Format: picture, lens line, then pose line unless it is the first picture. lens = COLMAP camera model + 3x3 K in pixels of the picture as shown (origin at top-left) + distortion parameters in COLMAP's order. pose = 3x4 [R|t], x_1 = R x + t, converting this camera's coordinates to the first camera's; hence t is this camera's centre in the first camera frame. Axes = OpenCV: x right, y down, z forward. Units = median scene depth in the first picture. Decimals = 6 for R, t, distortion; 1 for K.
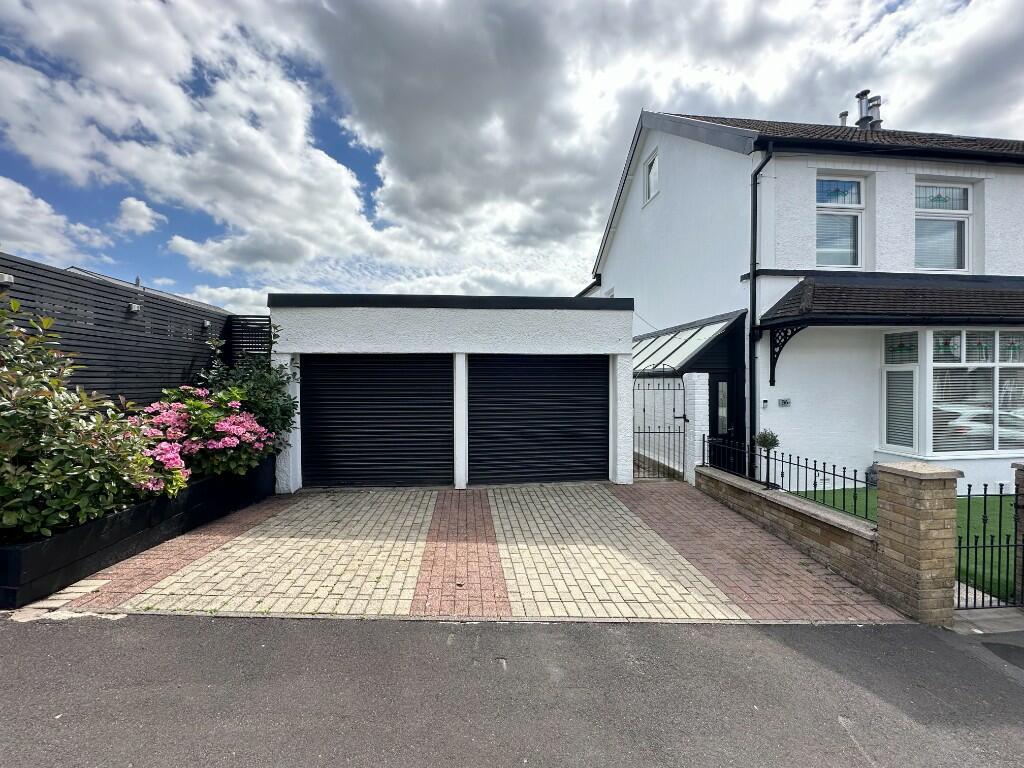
lens RADIAL K [[408.6, 0, 513.8], [0, 408.6, 382.0], [0, 0, 1]] dist [0.001455, 0.000535]
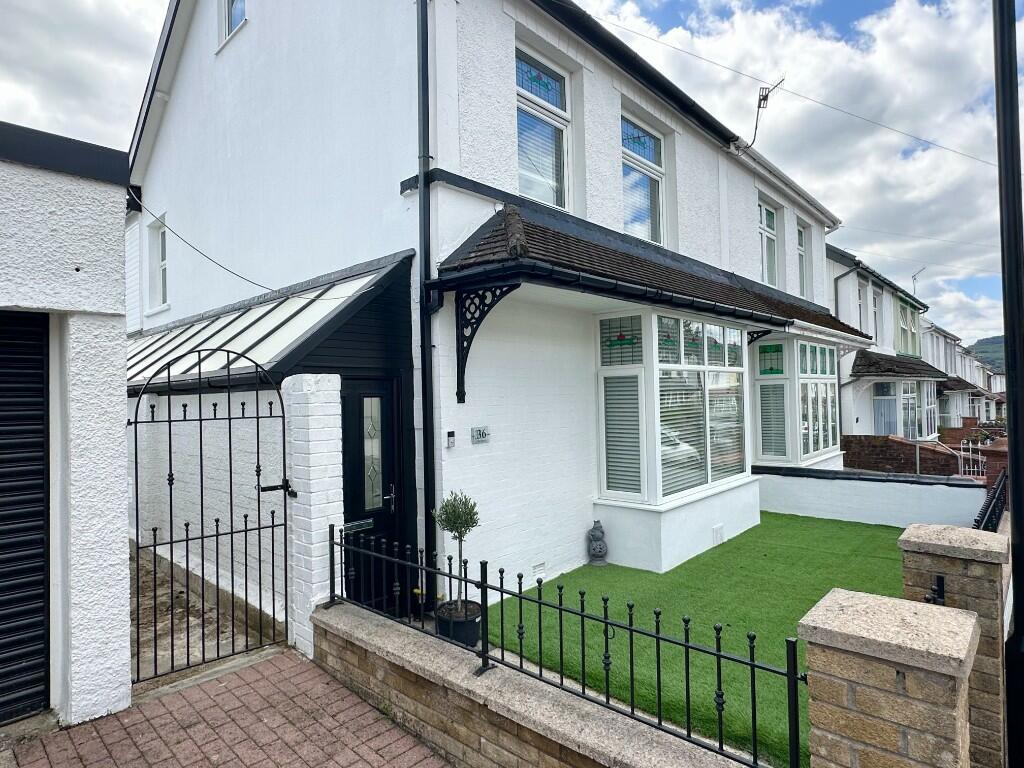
lens RADIAL K [[574.8, 0, 513.5], [0, 574.8, 385.0], [0, 0, 1]] dist [-0.013374, 0.000891]
pose [[0.752384, -0.000362, 0.658725, 0.213906], [0.023749, 0.999365, -0.026576, 0.007487], [-0.658297, 0.035640, 0.751914, 0.424433]]
